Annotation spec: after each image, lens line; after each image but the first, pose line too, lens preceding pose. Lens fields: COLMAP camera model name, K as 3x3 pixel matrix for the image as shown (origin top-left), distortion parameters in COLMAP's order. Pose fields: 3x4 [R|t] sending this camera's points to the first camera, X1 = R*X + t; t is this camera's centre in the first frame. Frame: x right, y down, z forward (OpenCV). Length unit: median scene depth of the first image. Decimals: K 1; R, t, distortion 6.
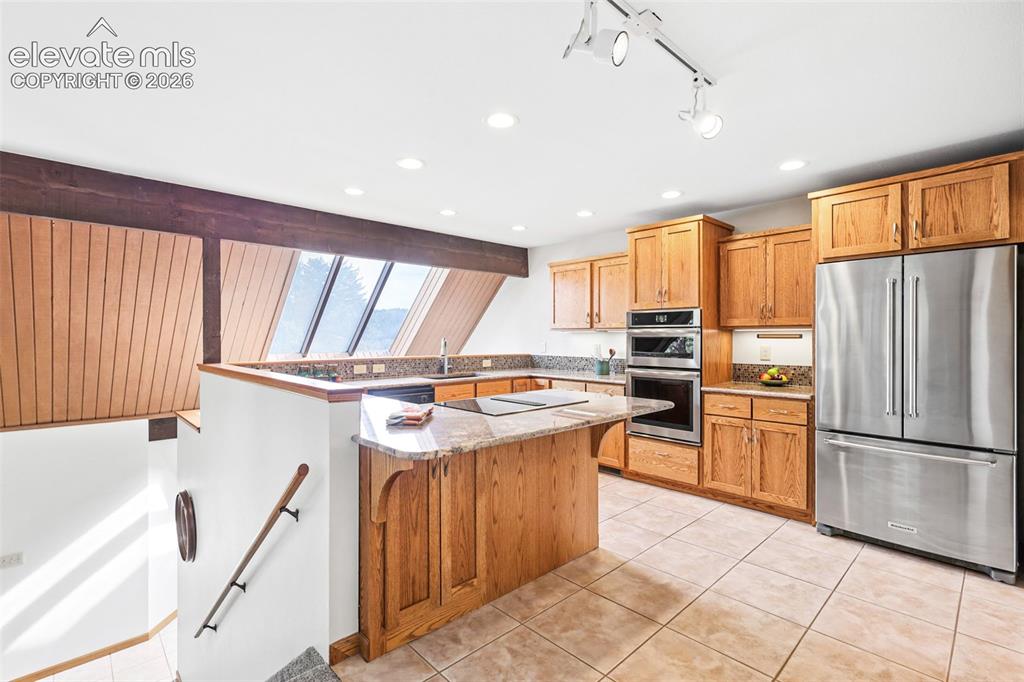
lens RADIAL K [[472.6, 0, 511.6], [0, 472.6, 336.9], [0, 0, 1]] dist [0.003006, 0.000266]
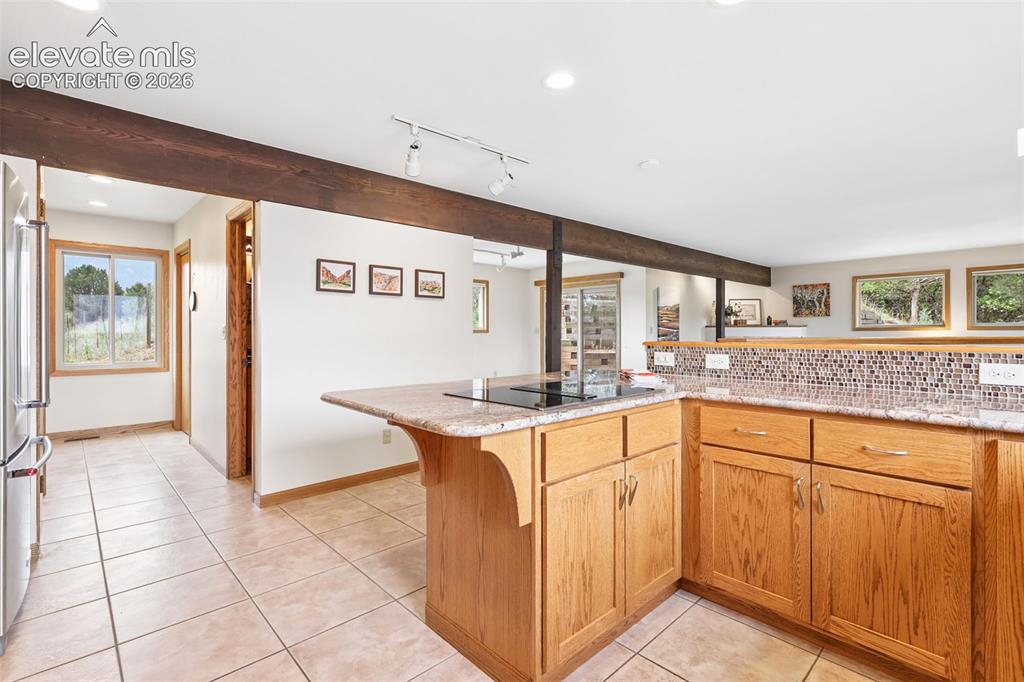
lens RADIAL K [[472.6, 0, 511.5], [0, 472.6, 336.5], [0, 0, 1]] dist [0.003006, 0.000266]
pose [[-0.999991, 0.001451, 0.003951, 0.075342], [0.001482, 0.999967, 0.008037, 0.056729], [-0.003939, 0.008043, -0.999960, 1.986442]]
